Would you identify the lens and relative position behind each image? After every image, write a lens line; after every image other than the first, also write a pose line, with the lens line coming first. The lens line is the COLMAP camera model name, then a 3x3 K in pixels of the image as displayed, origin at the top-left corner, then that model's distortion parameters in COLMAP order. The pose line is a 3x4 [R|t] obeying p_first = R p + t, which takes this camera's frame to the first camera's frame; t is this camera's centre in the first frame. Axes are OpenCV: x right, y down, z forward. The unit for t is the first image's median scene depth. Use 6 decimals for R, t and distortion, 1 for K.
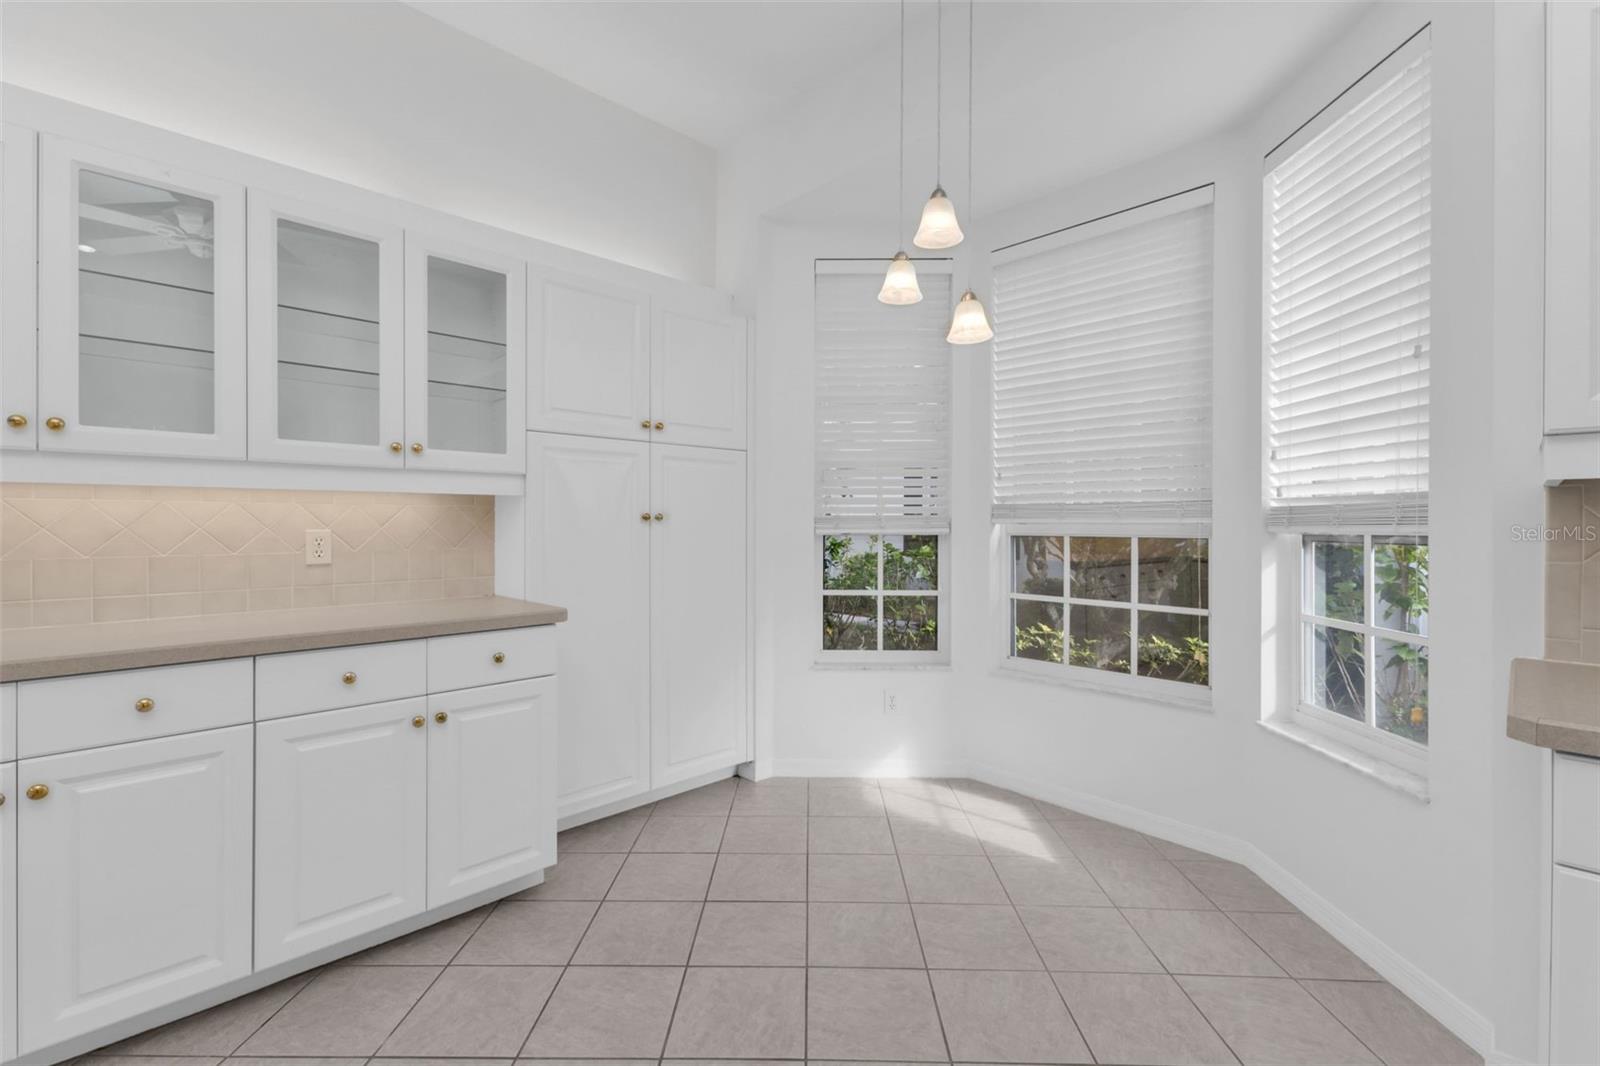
lens RADIAL K [[699.5, 0, 799.8], [0, 699.5, 527.2], [0, 0, 1]] dist [0.003481, 0.000384]
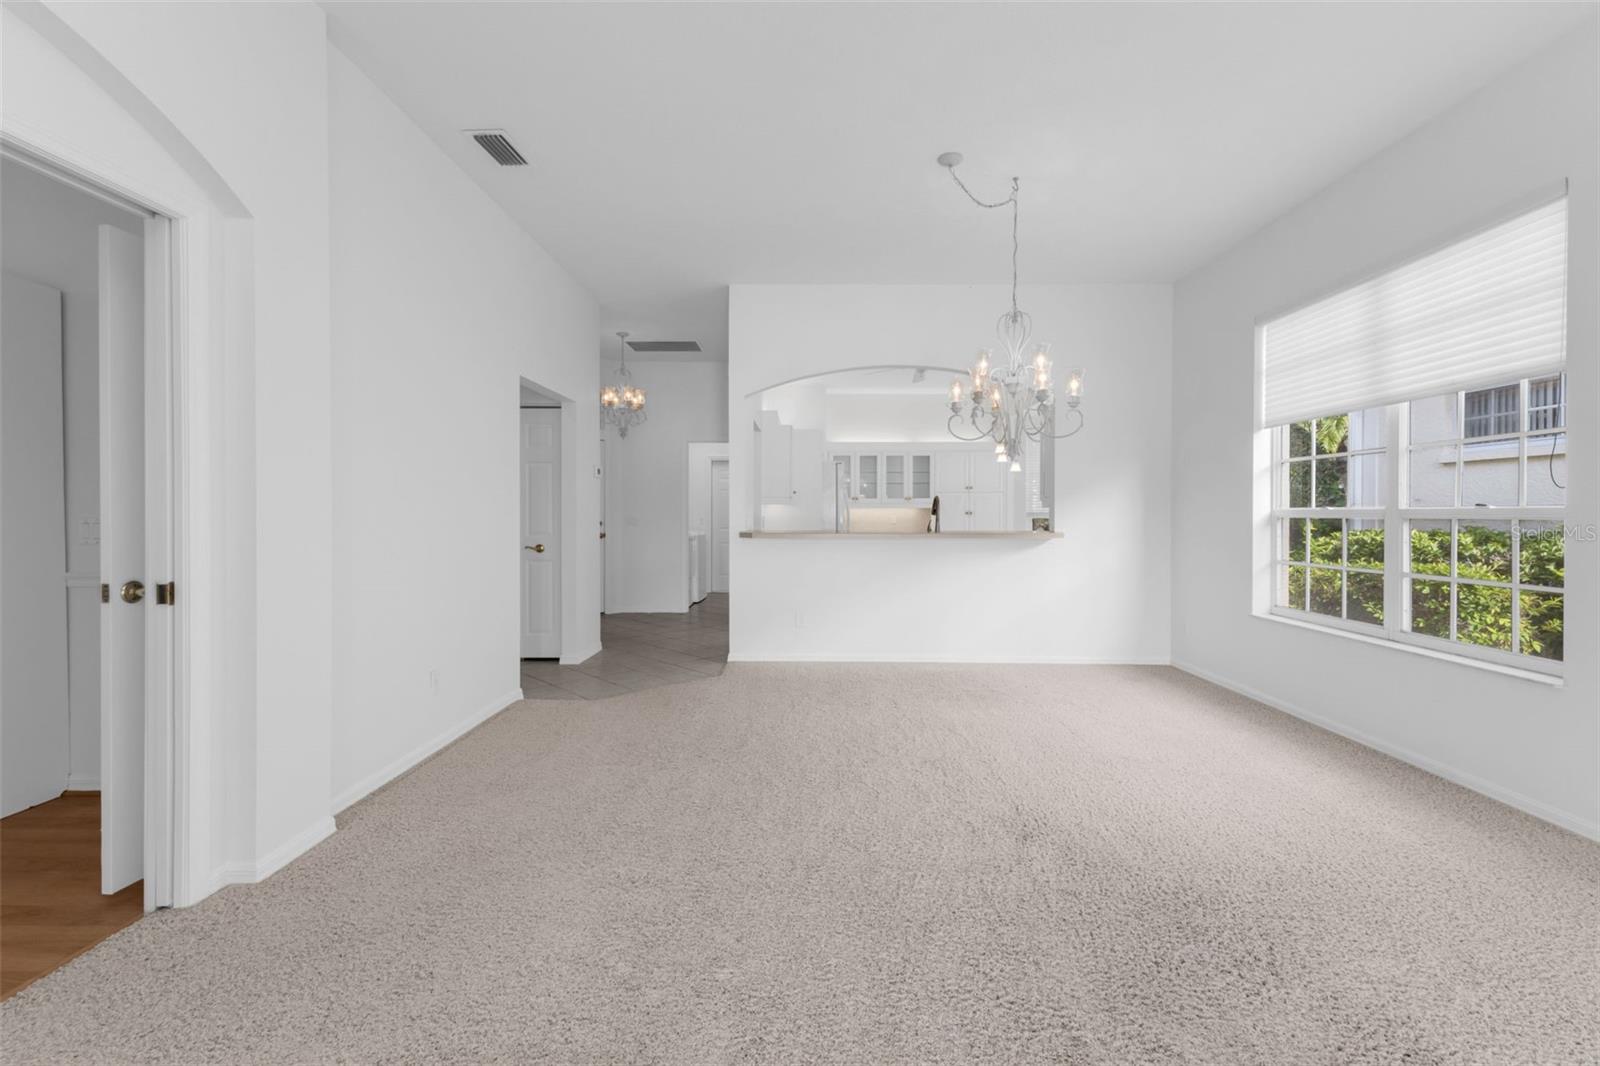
lens RADIAL K [[705.2, 0, 807.3], [0, 705.2, 515.0], [0, 0, 1]] dist [0.000174, 0.000282]
pose [[0.708931, -0.000188, -0.705278, 1.965056], [-0.004992, 0.999974, -0.005285, 0.021724], [0.705260, 0.007267, 0.708911, -2.422695]]
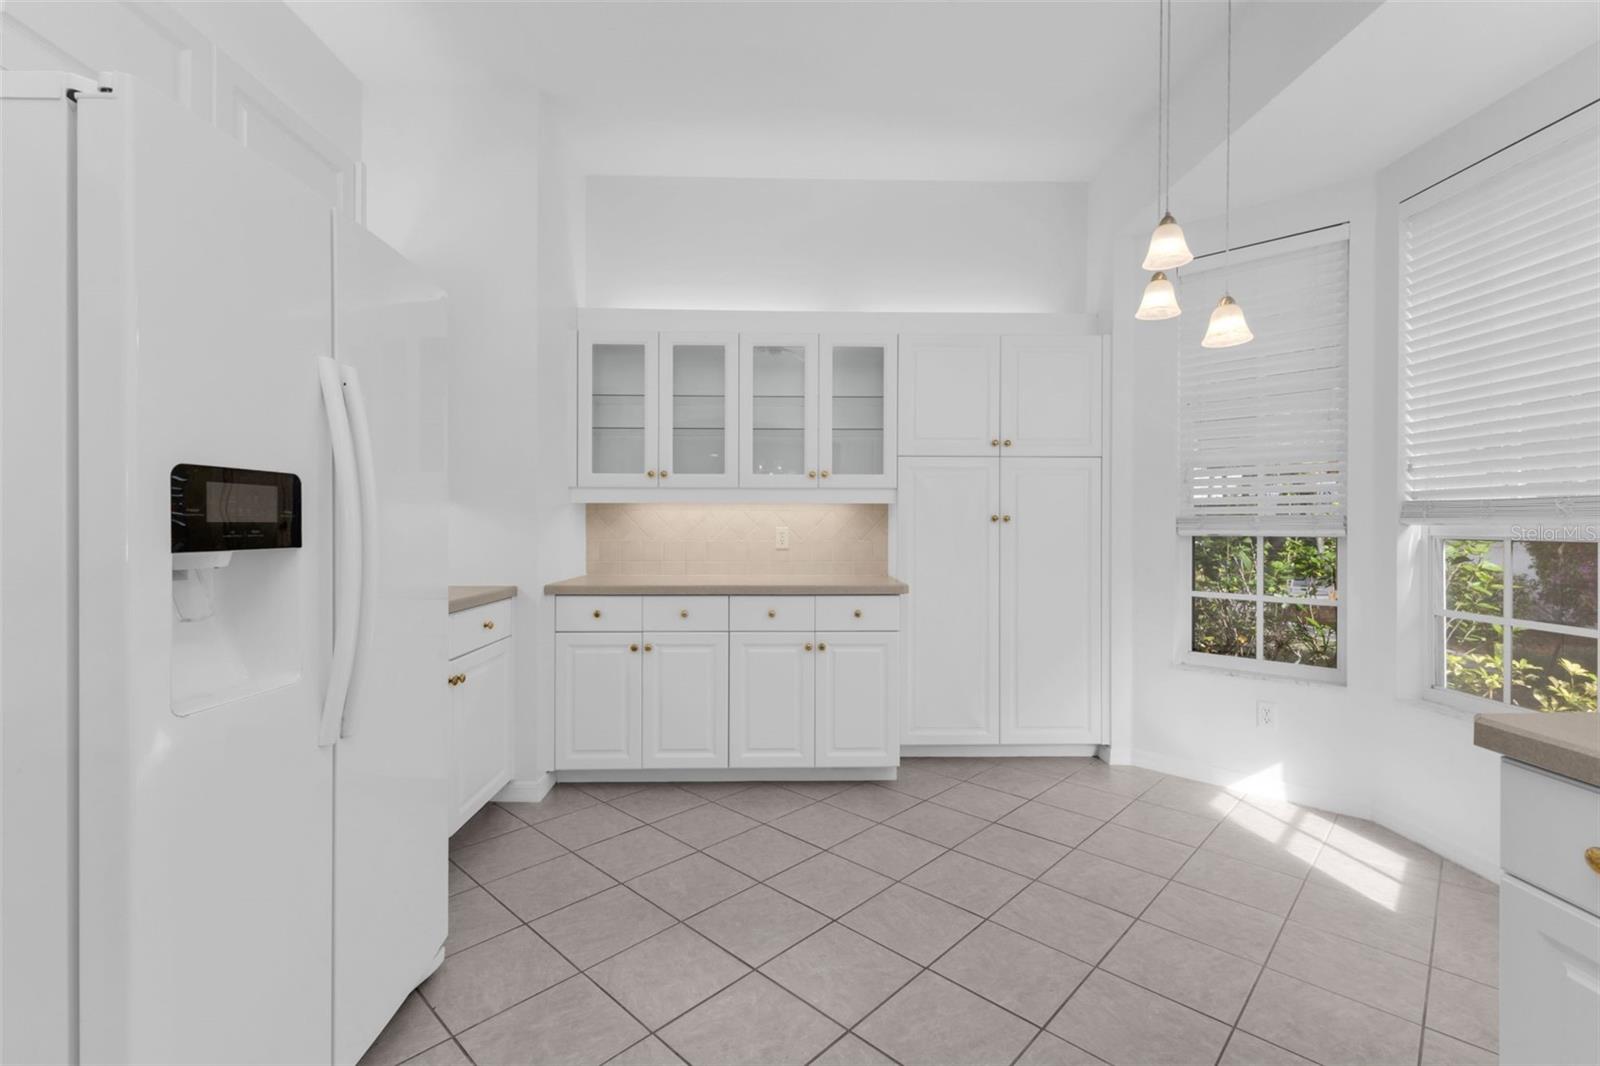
lens RADIAL K [[699.5, 0, 799.8], [0, 699.5, 527.2], [0, 0, 1]] dist [0.003481, 0.000384]
pose [[0.730542, 0.003546, -0.682858, 0.405027], [-0.005738, 0.999983, -0.000946, 0.004335], [0.682844, 0.004609, 0.730550, -0.141695]]
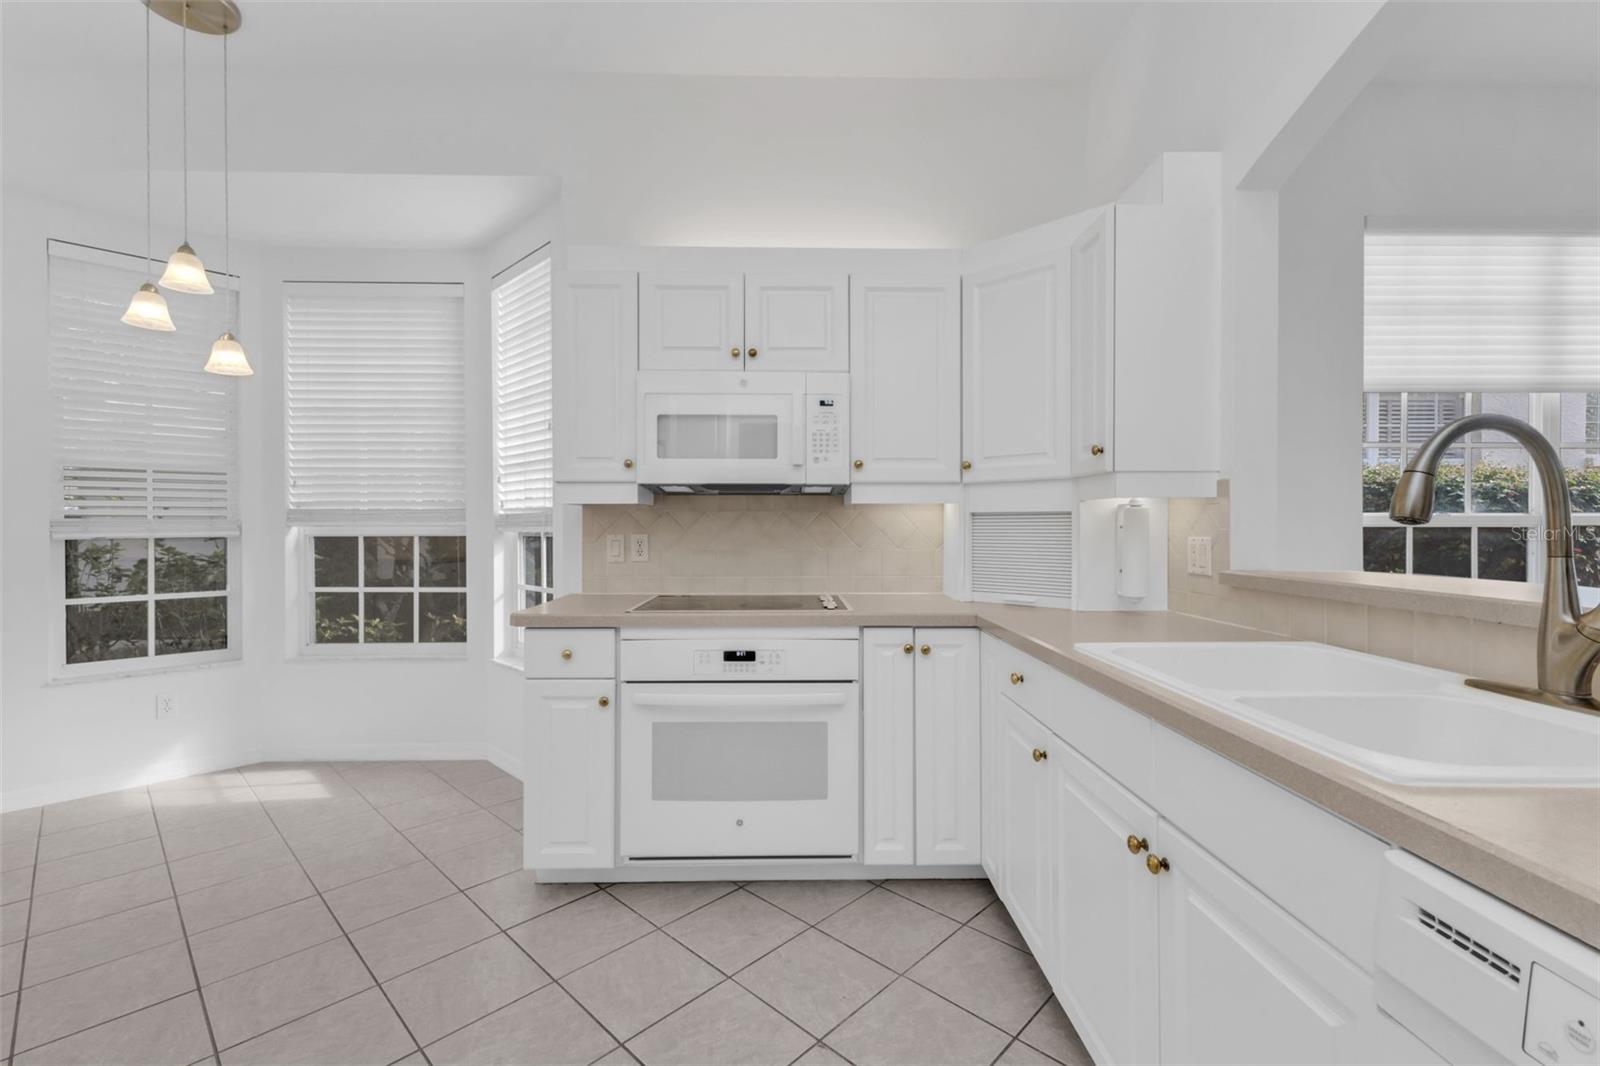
lens RADIAL K [[688.2, 0, 797.9], [0, 688.2, 529.5], [0, 0, 1]] dist [0.011625, -0.000235]
pose [[0.685470, -0.006883, 0.728068, 0.036452], [0.007368, 0.999970, 0.002516, 0.004259], [-0.728063, 0.003640, 0.685500, -0.436393]]
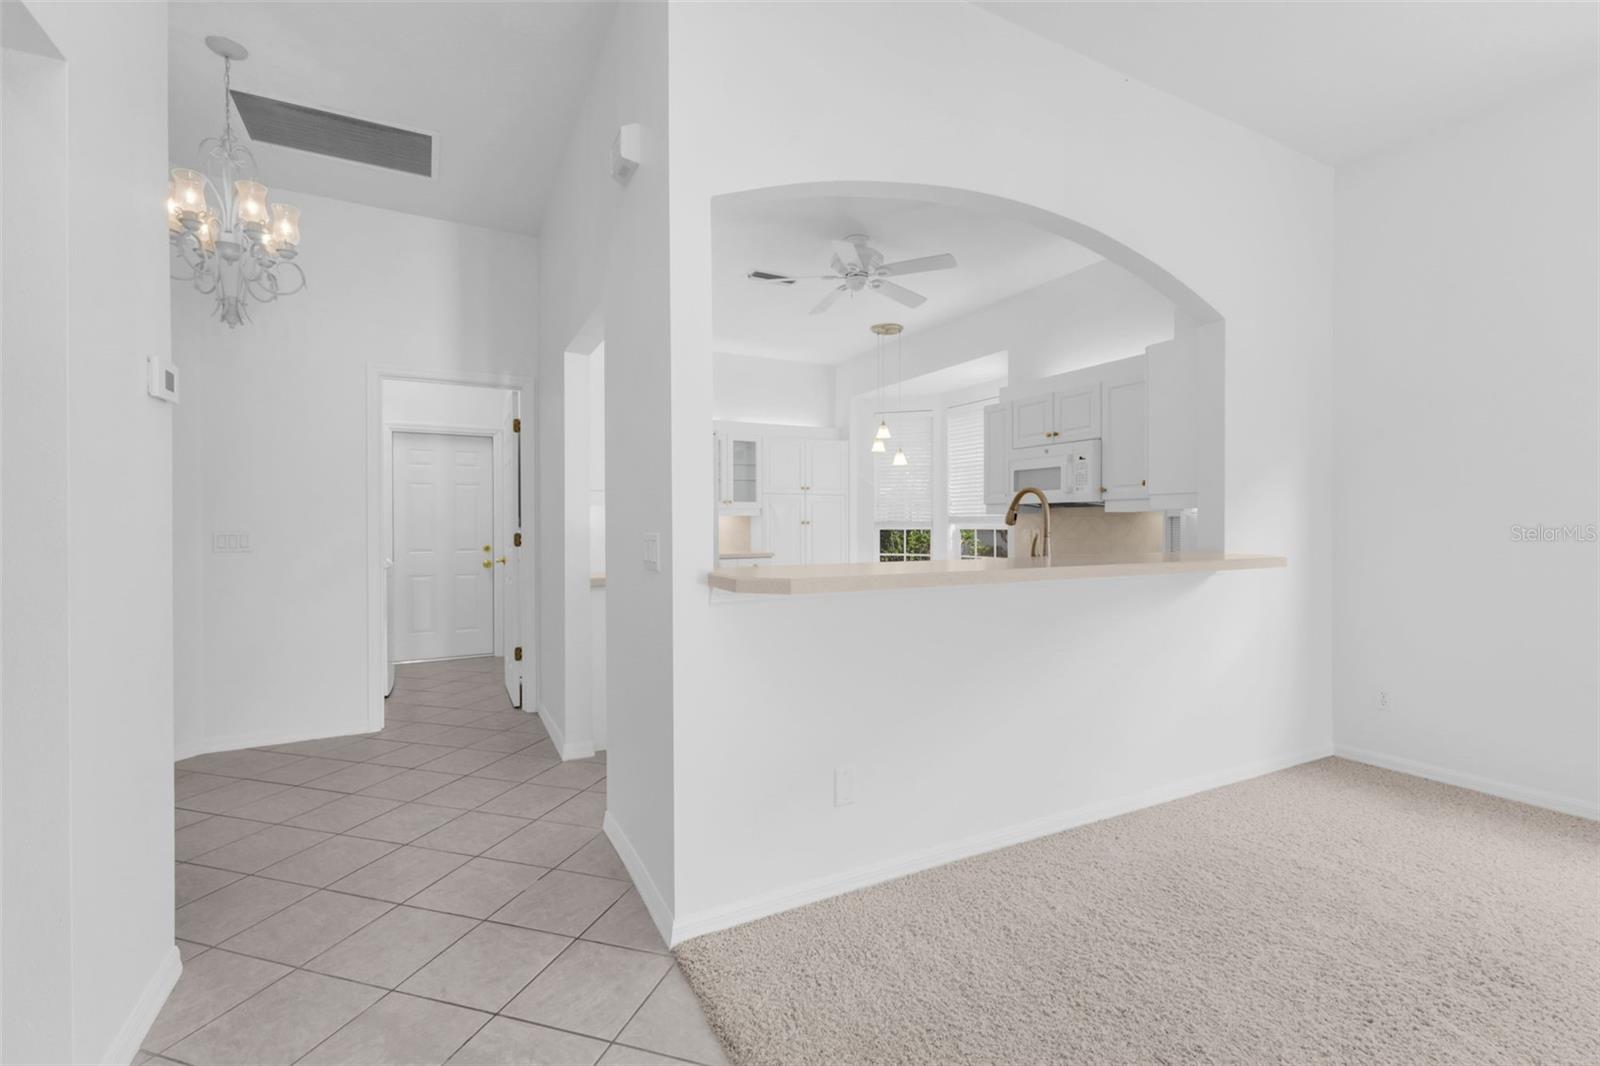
lens RADIAL K [[699.5, 0, 799.8], [0, 699.5, 527.2], [0, 0, 1]] dist [0.003481, 0.000384]
pose [[0.959667, -0.002189, -0.281130, 0.569038], [0.001391, 0.999994, -0.003038, 0.012127], [0.281135, 0.002524, 0.959665, -1.716576]]
